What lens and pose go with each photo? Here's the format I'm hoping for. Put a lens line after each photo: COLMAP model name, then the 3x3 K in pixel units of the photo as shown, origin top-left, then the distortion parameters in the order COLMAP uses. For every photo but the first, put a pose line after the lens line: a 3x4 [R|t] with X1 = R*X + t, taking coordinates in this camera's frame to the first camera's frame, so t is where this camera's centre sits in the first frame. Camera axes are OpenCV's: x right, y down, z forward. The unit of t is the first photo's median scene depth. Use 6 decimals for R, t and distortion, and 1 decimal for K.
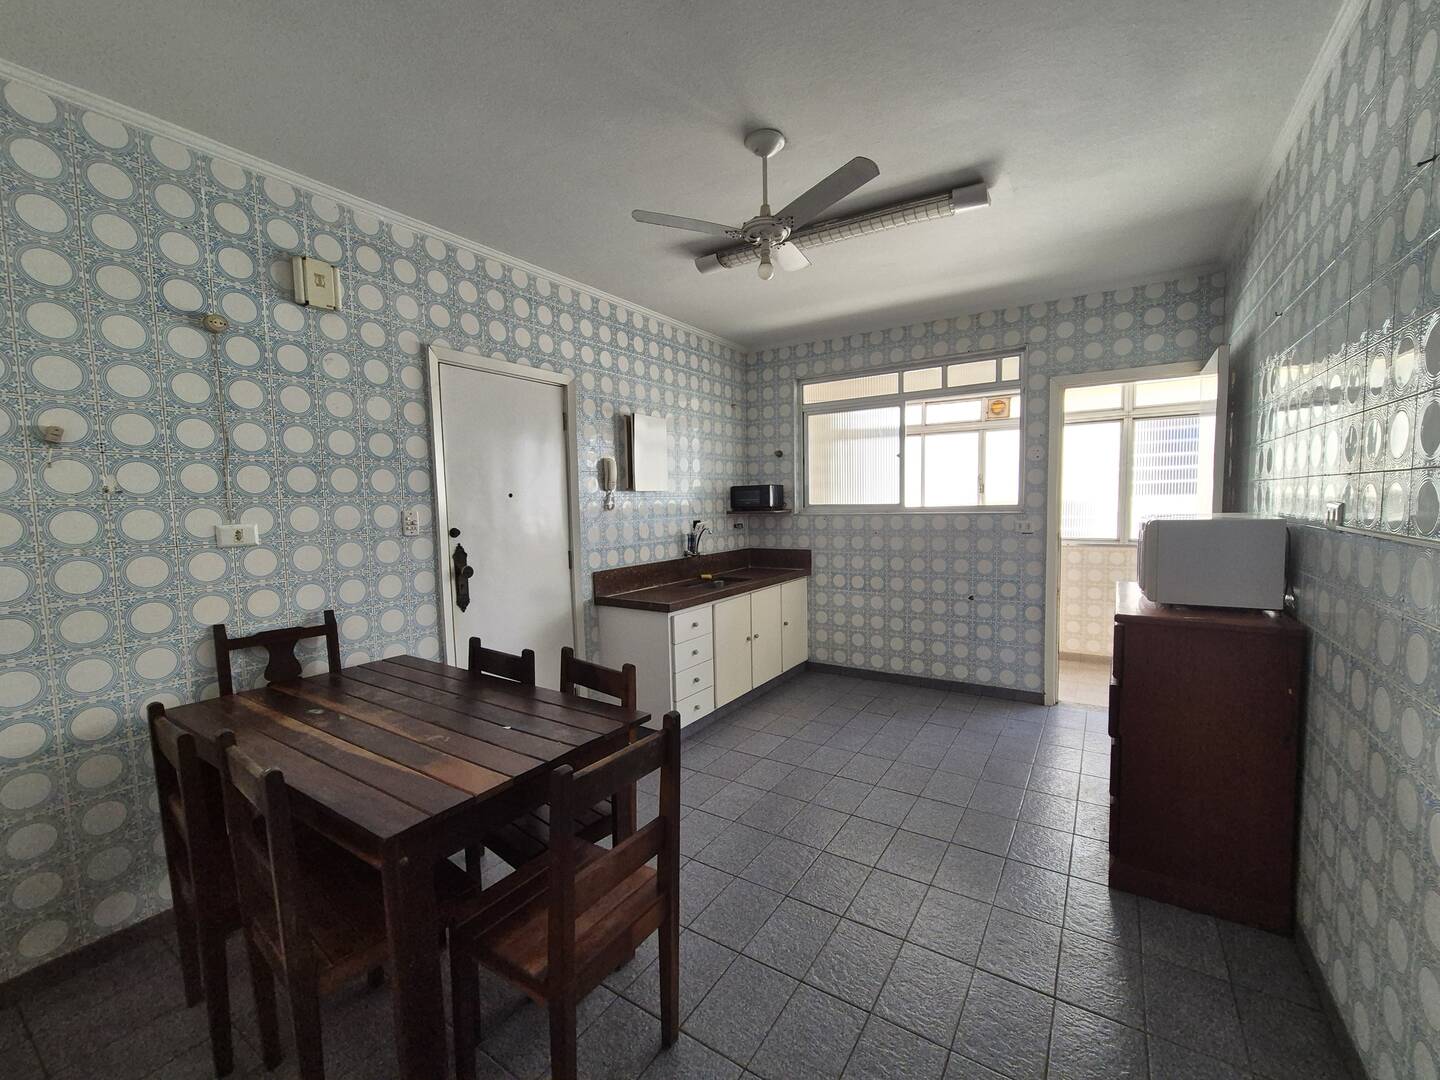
lens RADIAL K [[591.6, 0, 726.2], [0, 591.6, 546.8], [0, 0, 1]] dist [0.001100, -0.000791]
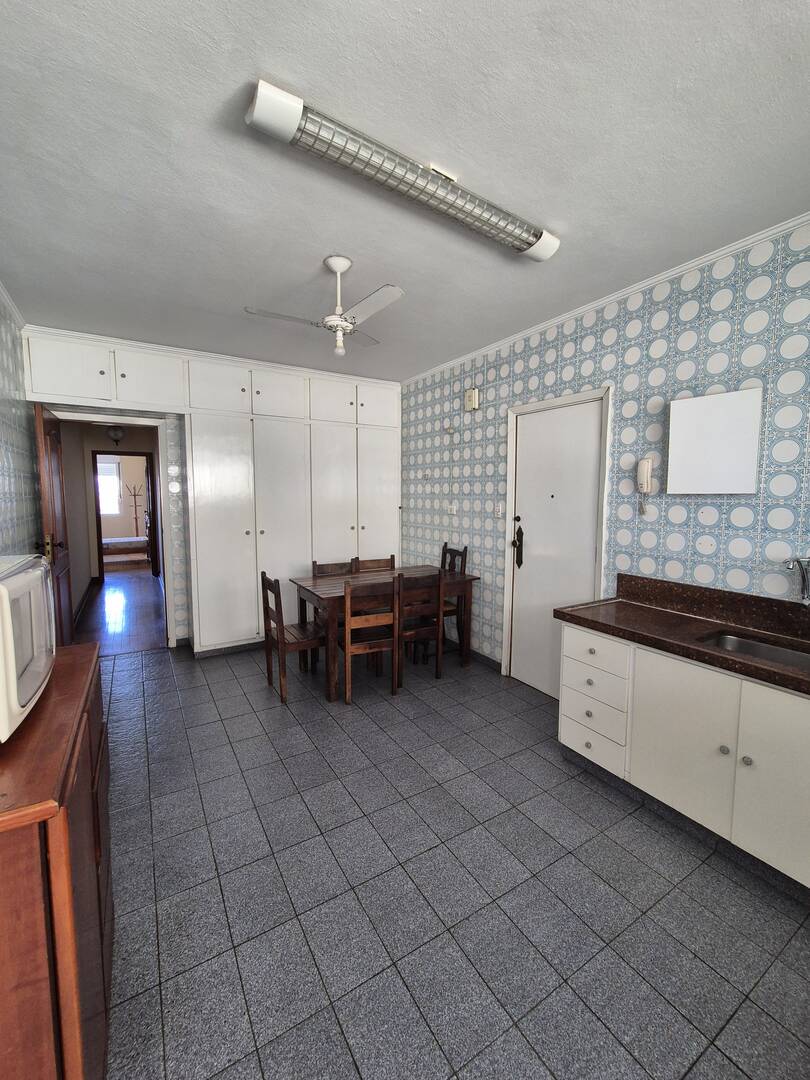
lens RADIAL K [[443.7, 0, 411.3], [0, 443.7, 533.7], [0, 0, 1]] dist [0.001100, -0.000791]
pose [[-0.422851, 0.100056, -0.900659, 0.768367], [-0.068237, 0.987548, 0.141745, -0.136406], [0.903626, 0.121396, -0.410758, 1.243001]]
